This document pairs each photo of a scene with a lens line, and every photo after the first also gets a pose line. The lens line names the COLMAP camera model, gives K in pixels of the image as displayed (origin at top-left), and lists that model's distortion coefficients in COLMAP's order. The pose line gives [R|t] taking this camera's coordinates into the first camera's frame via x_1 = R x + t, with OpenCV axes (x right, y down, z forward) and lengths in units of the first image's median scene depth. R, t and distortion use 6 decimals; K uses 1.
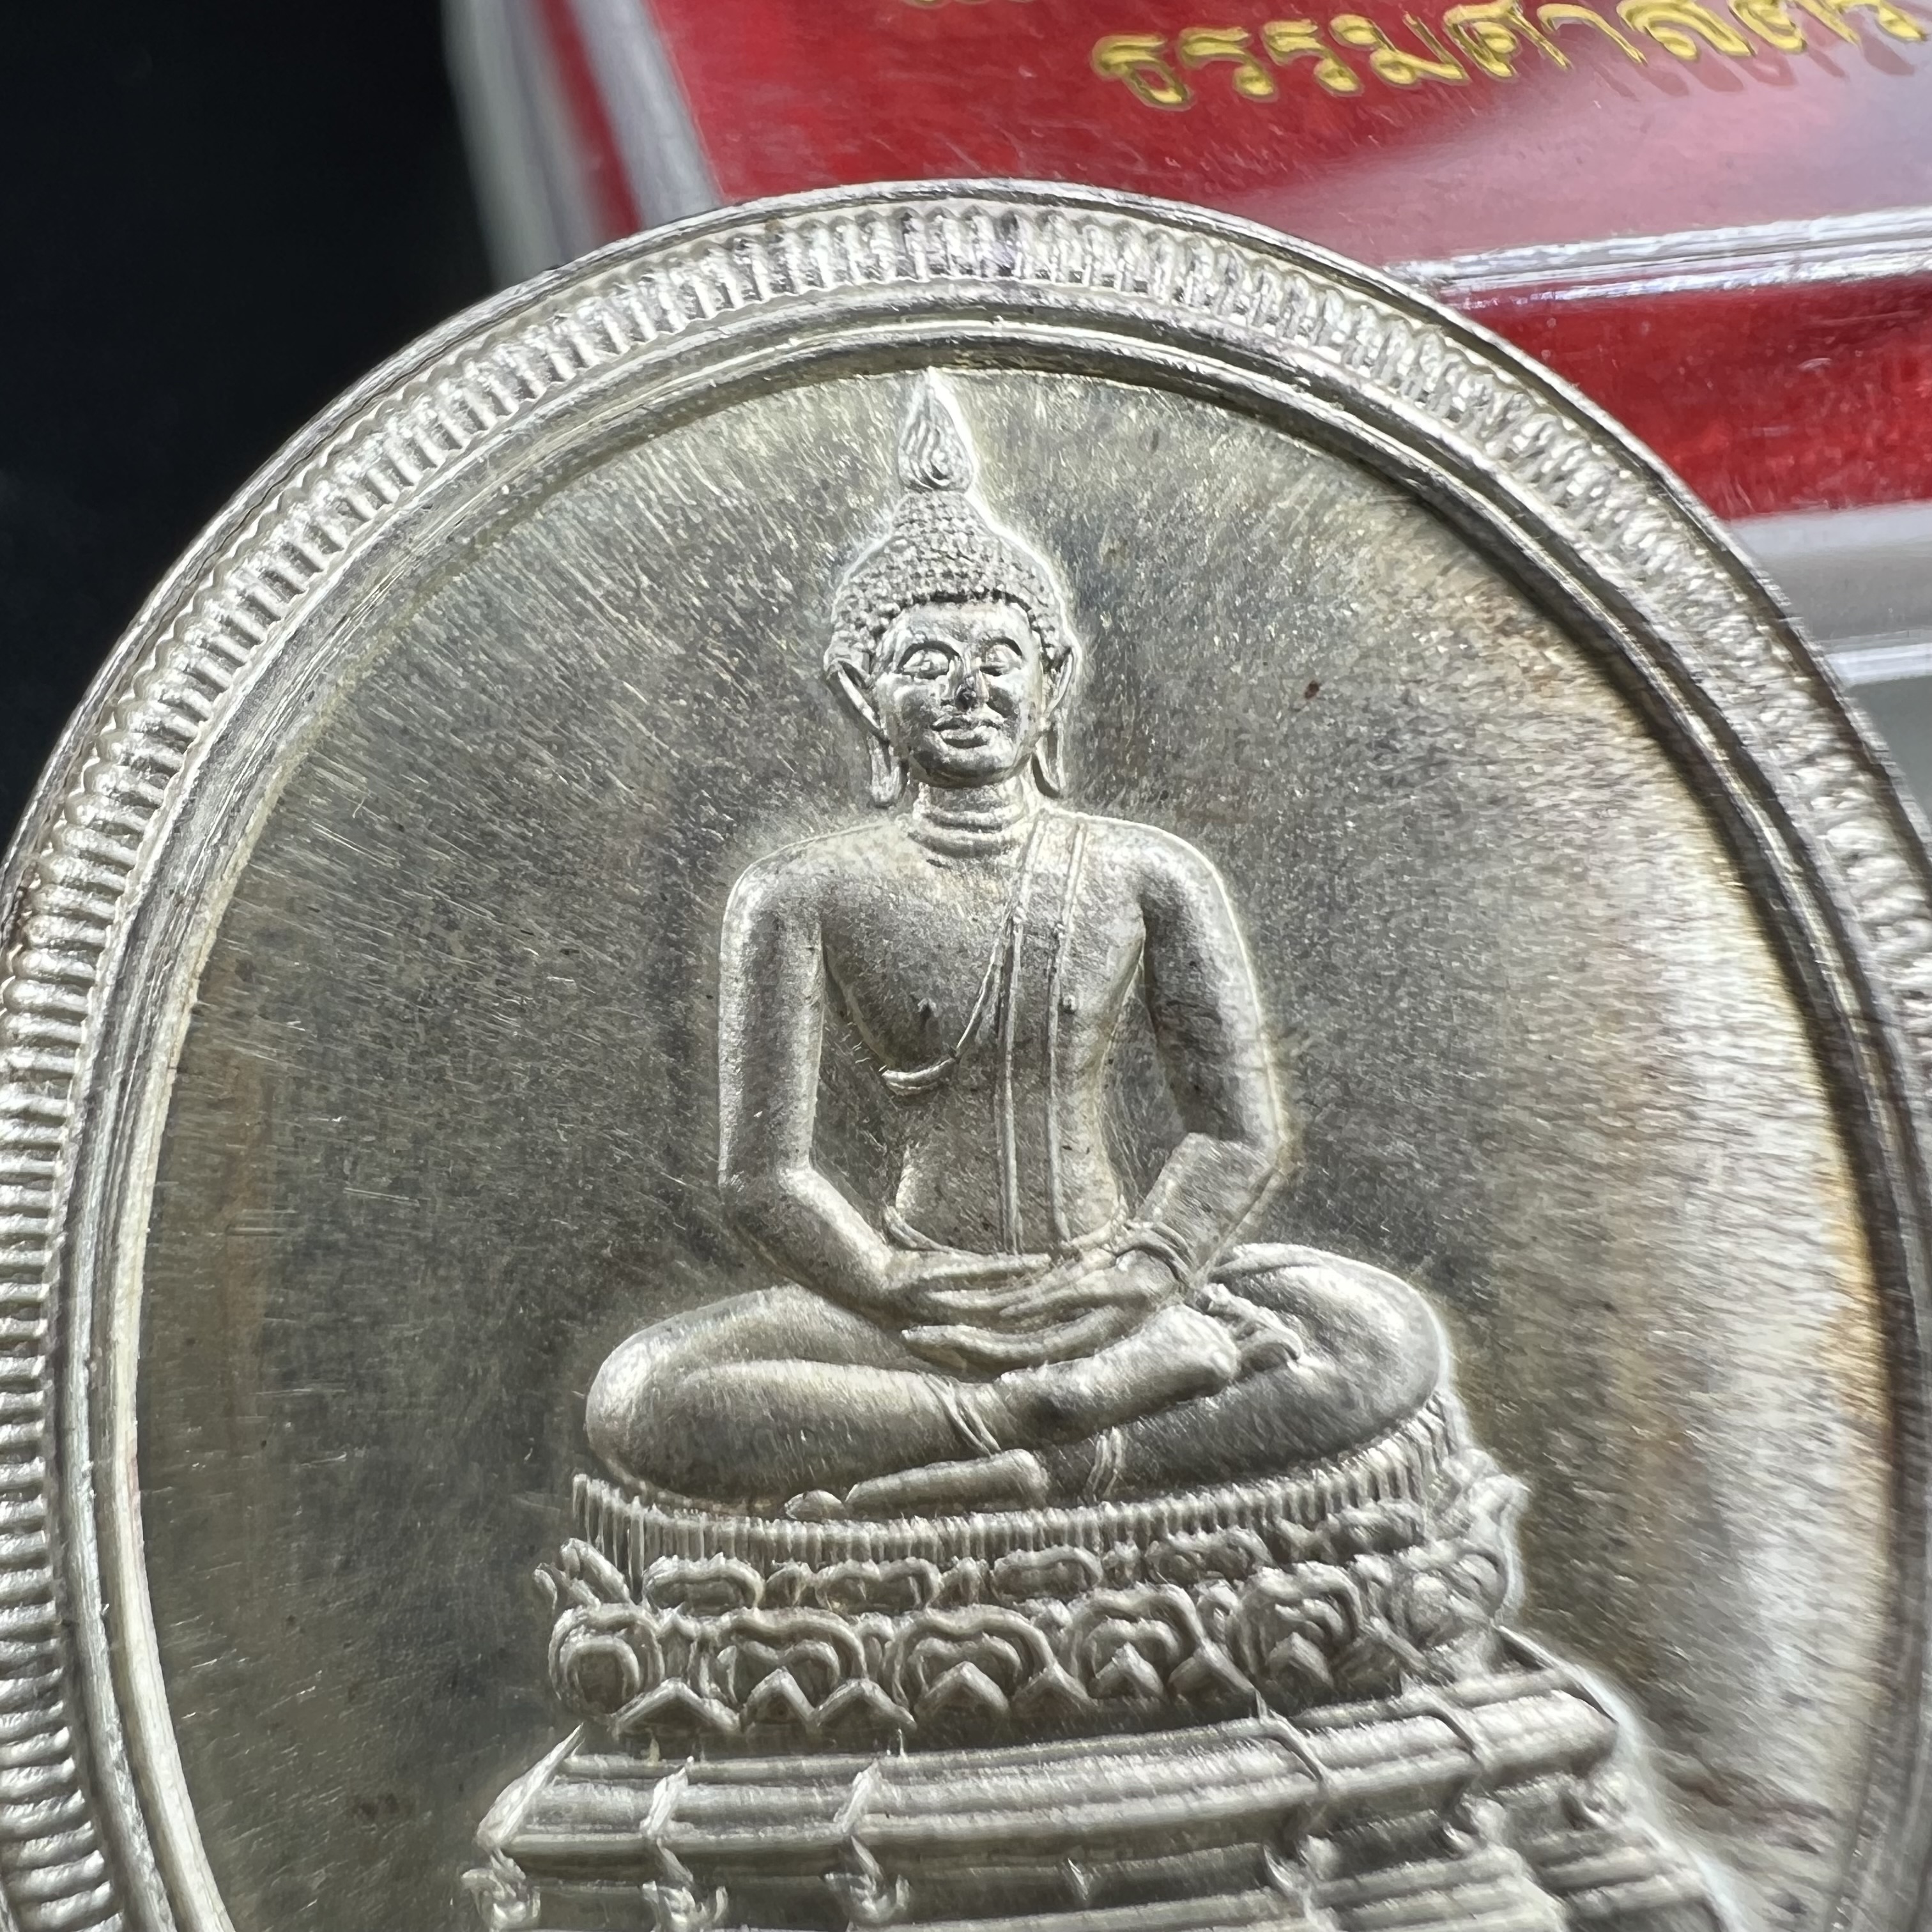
lens RADIAL K [[1993.5, 0, 614.0], [0, 1993.5, 791.5], [0, 0, 1]] dist [-0.004050, -0.037910]
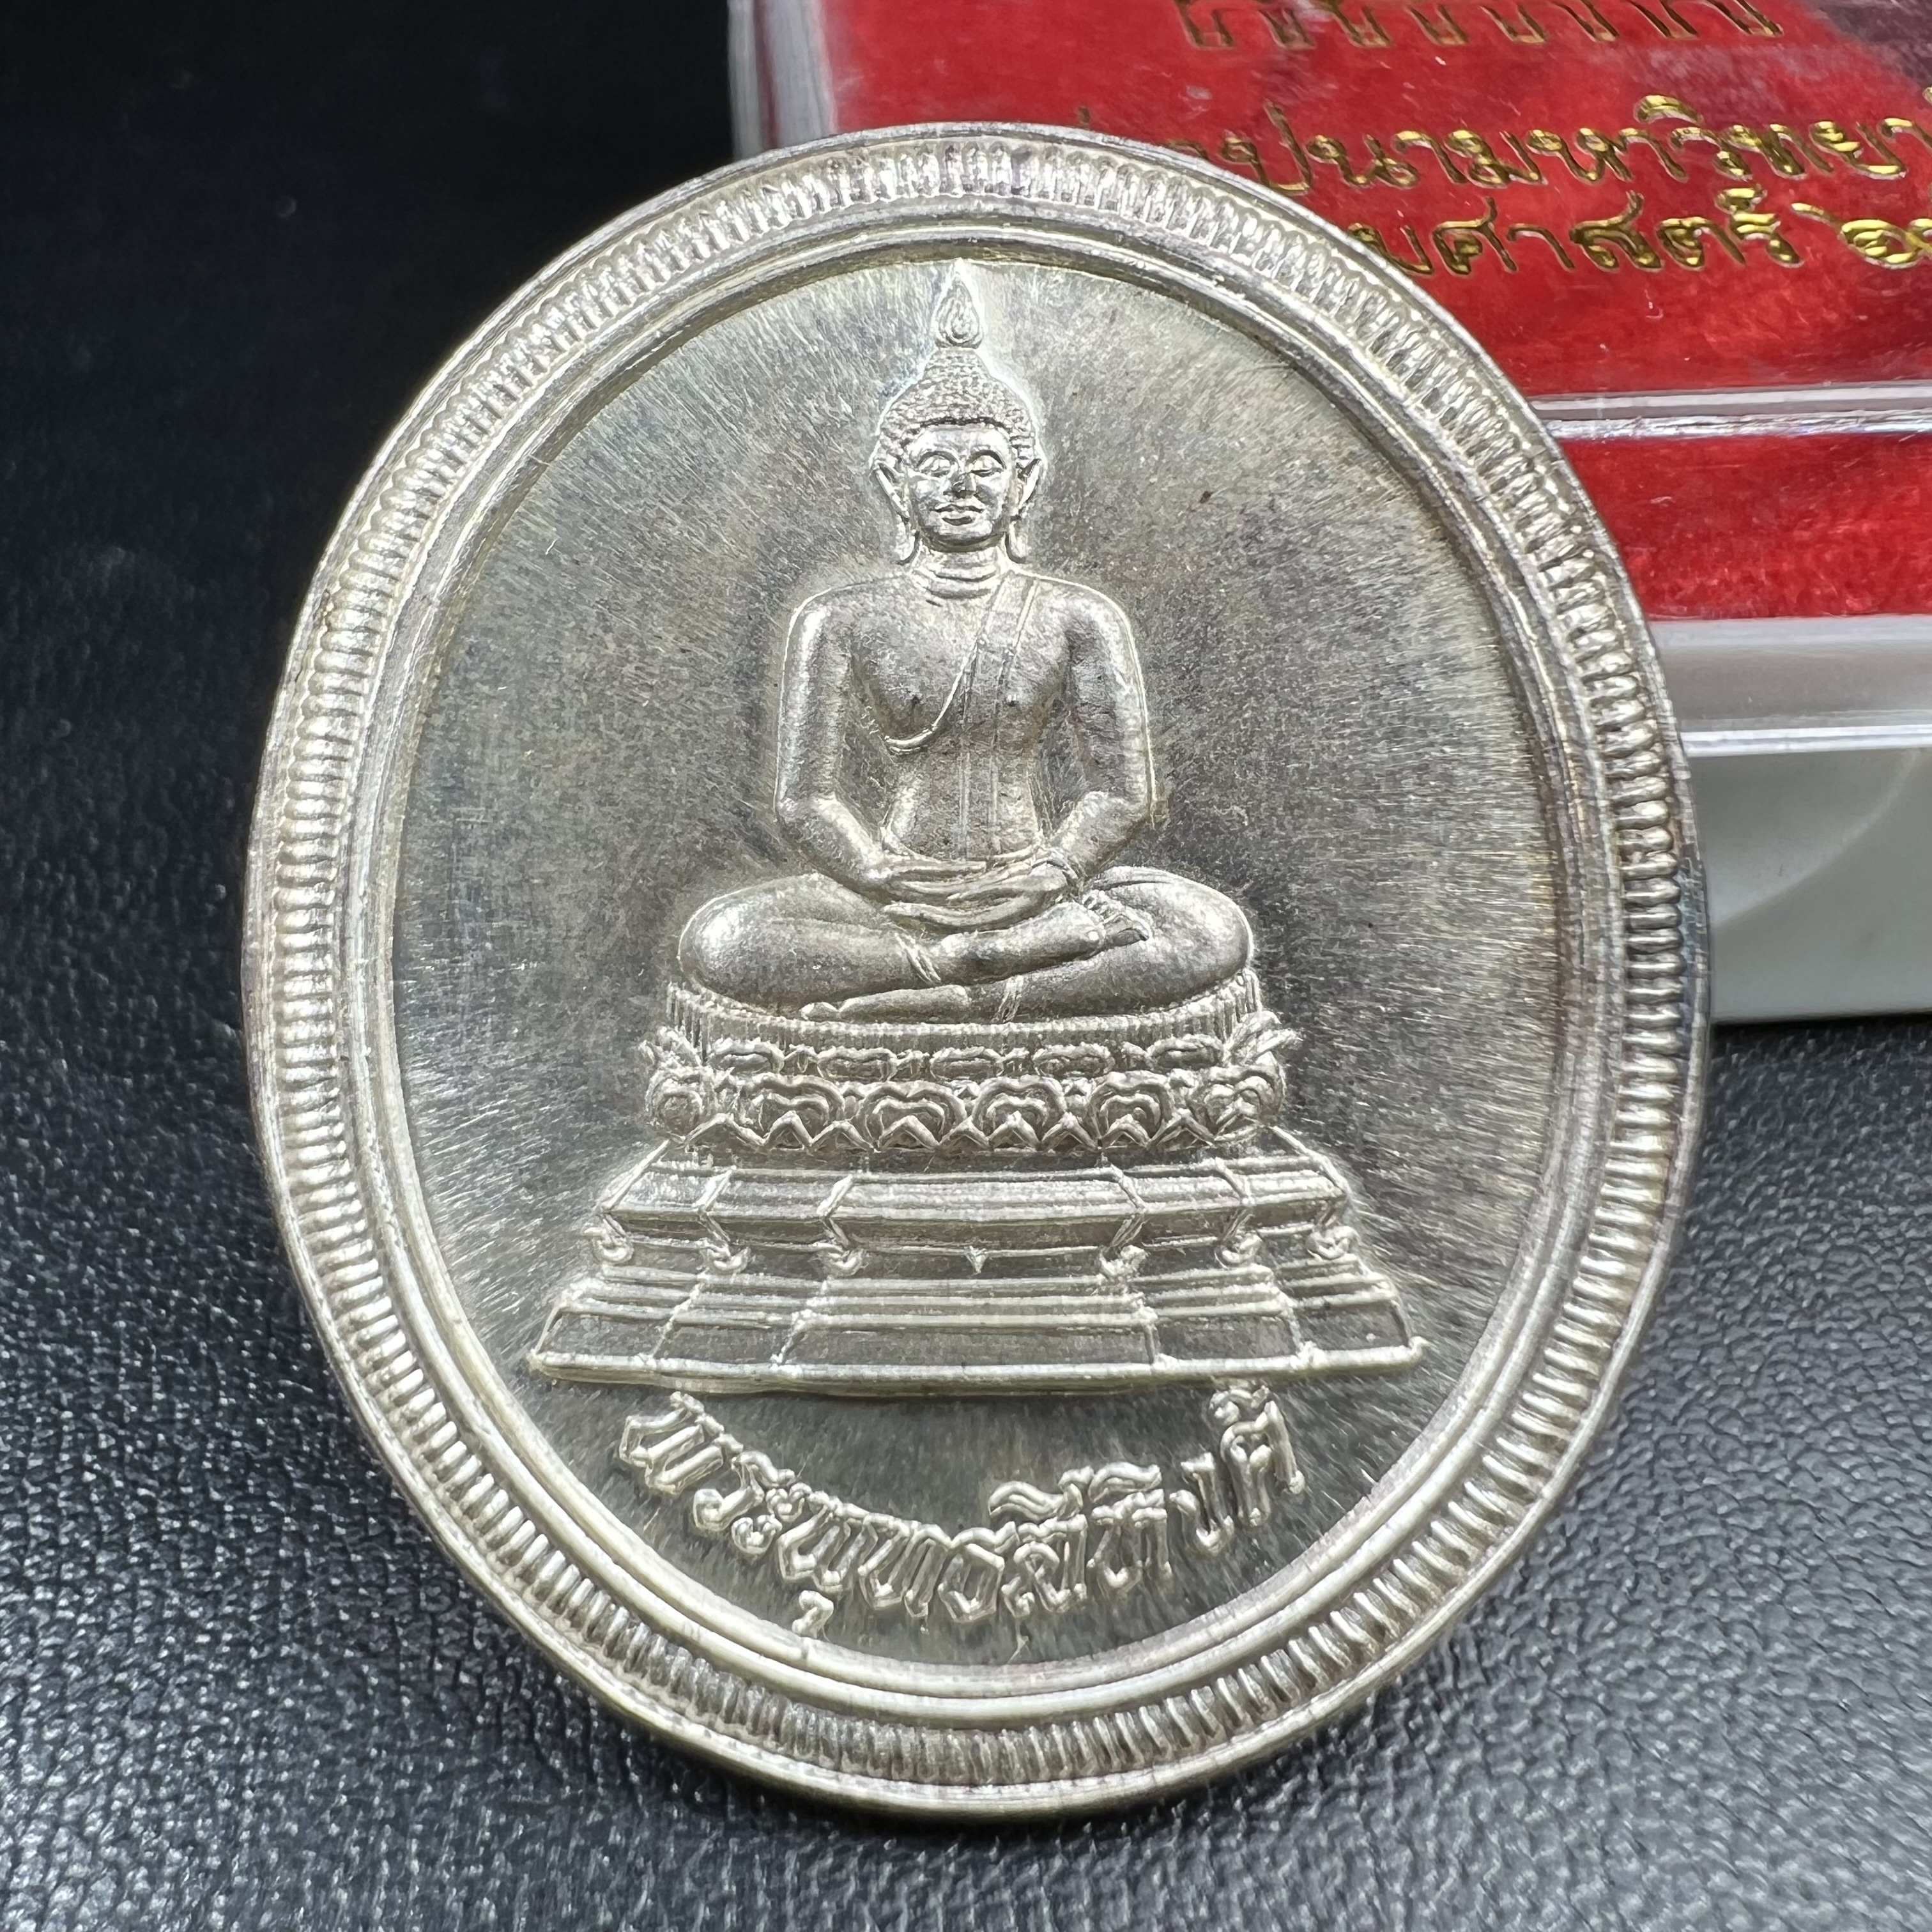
lens RADIAL K [[2002.9, 0, 803.9], [0, 2002.9, 871.6], [0, 0, 1]] dist [0.002994, -0.022907]
pose [[0.996531, 0.055833, -0.061720, 0.169316], [-0.048691, 0.992548, 0.111705, 0.073048], [0.067497, -0.108312, 0.991823, -0.509426]]
